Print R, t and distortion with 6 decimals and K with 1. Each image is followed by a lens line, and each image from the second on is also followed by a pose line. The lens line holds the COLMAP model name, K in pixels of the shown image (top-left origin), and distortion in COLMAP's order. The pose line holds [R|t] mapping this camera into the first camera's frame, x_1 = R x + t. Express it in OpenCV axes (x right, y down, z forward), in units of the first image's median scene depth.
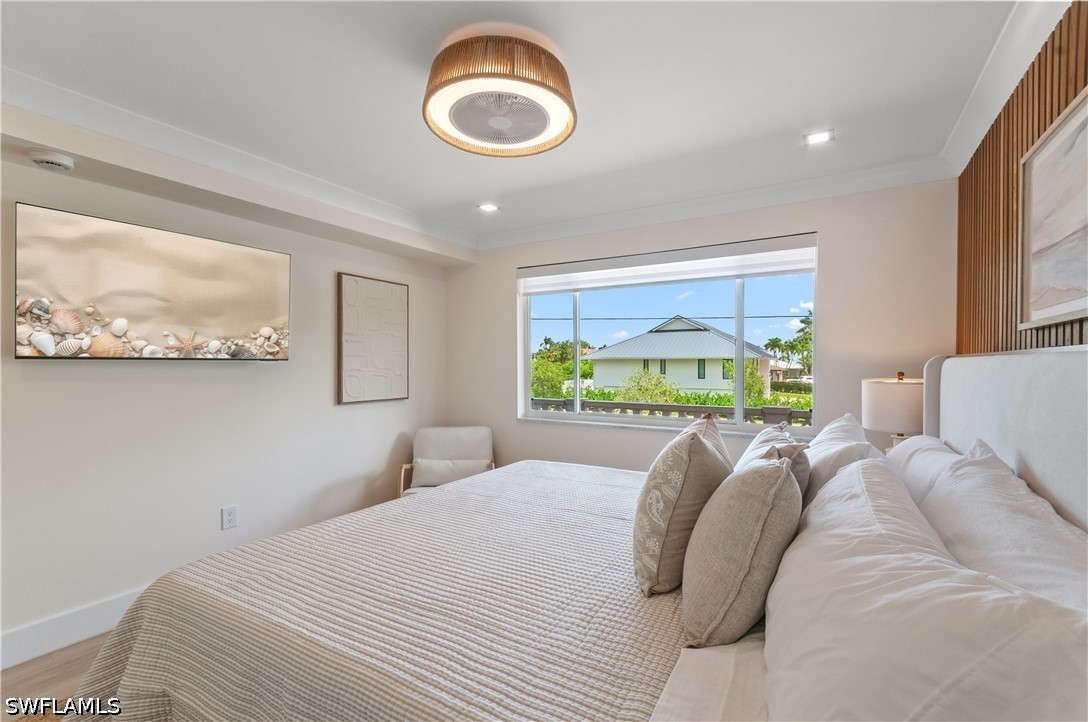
lens RADIAL K [[483.2, 0, 544.3], [0, 483.2, 364.9], [0, 0, 1]] dist [0.007327, -0.000521]
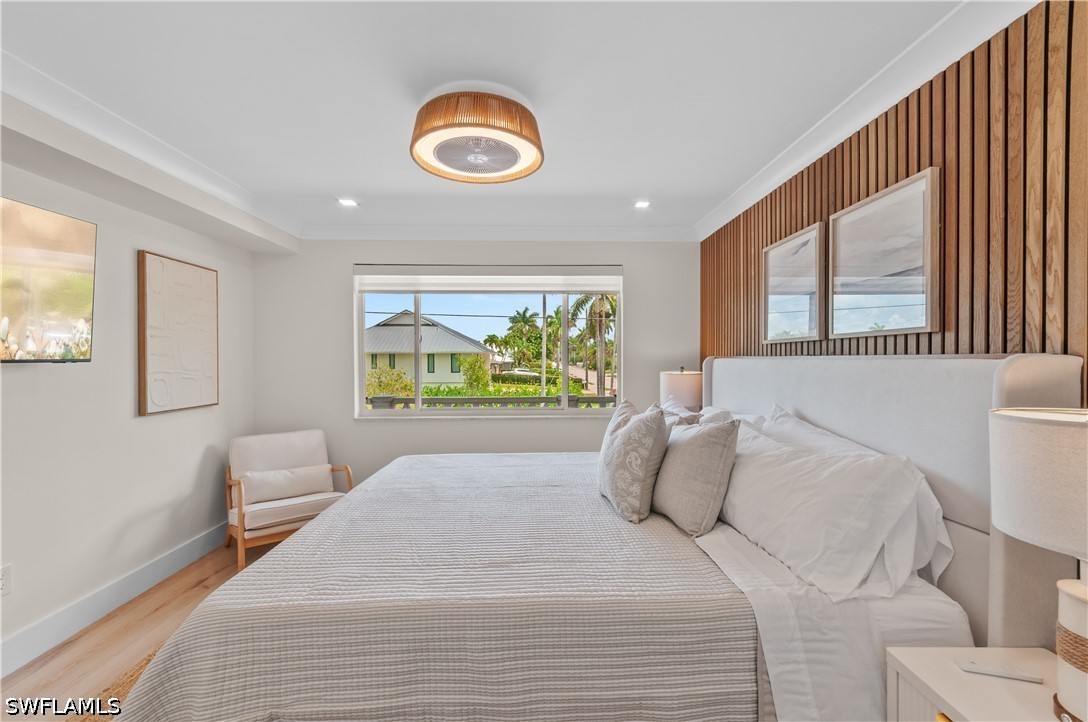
lens RADIAL K [[483.2, 0, 549.5], [0, 483.2, 358.3], [0, 0, 1]] dist [0.007327, -0.000521]
pose [[0.841483, -0.003989, 0.540269, -0.253578], [0.004952, 0.999988, -0.000329, -0.008380], [-0.540261, 0.002952, 0.841492, -0.031320]]
